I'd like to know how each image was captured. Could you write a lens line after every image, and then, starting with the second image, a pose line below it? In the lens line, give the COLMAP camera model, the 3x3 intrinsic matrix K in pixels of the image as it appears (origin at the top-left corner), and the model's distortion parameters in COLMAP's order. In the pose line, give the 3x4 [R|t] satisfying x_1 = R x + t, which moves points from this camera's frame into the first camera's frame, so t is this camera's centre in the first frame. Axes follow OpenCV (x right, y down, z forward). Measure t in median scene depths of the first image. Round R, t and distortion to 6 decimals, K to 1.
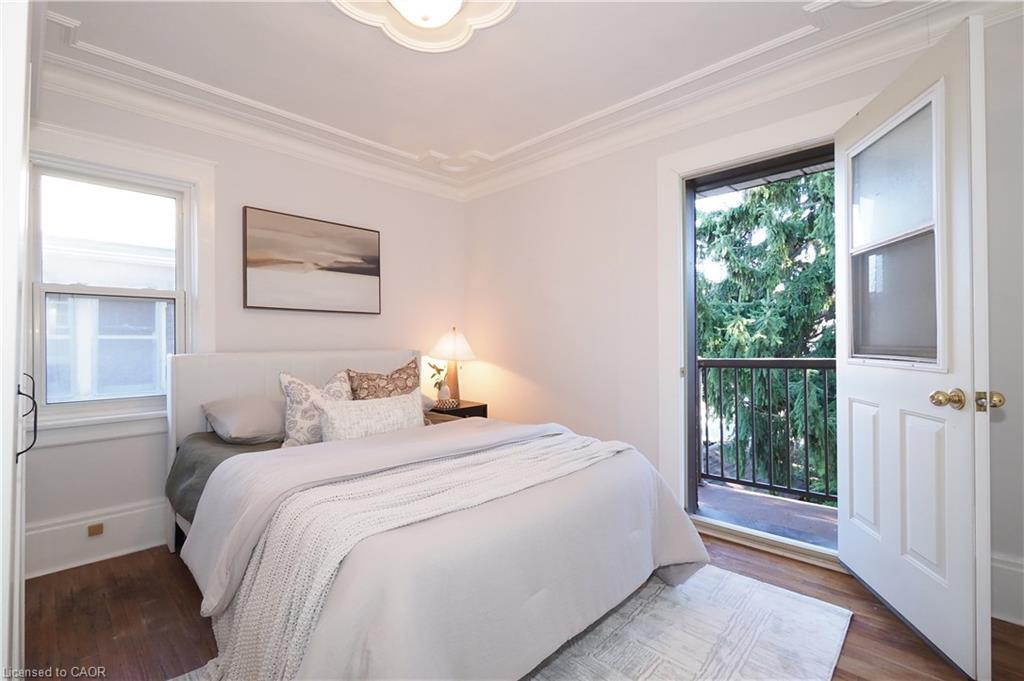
lens RADIAL K [[468.0, 0, 511.4], [0, 468.0, 337.6], [0, 0, 1]] dist [-0.005548, 0.000235]
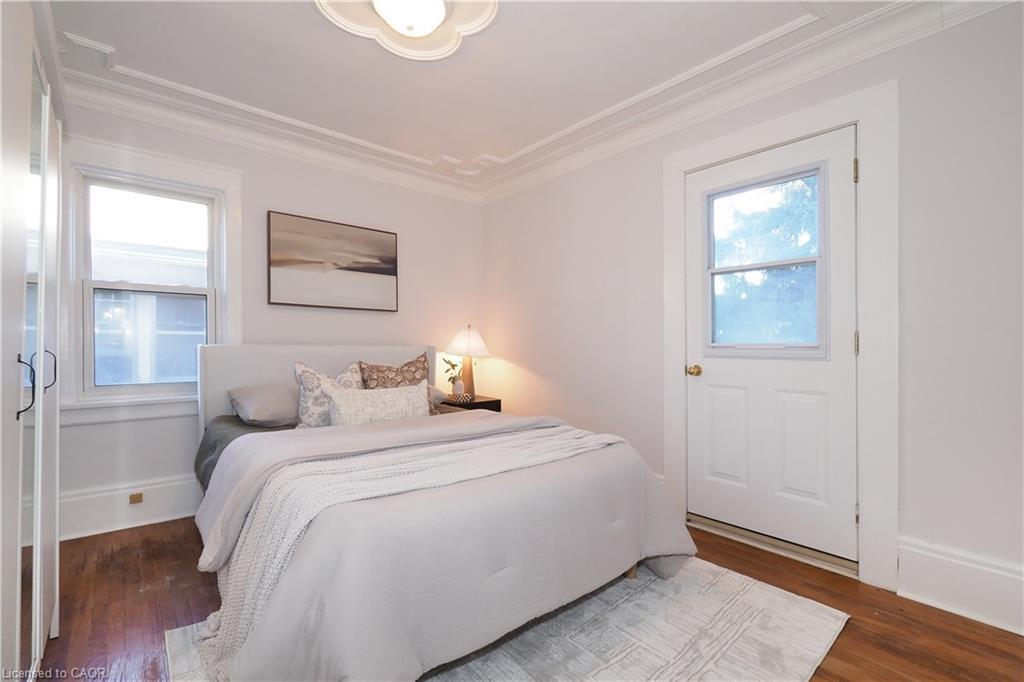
lens RADIAL K [[468.0, 0, 554.9], [0, 468.0, 352.9], [0, 0, 1]] dist [-0.005548, 0.000235]
pose [[0.995558, 0.009446, -0.093675, 0.222964], [-0.008795, 0.999934, 0.007361, 0.041277], [0.093739, -0.006505, 0.995576, -0.030013]]
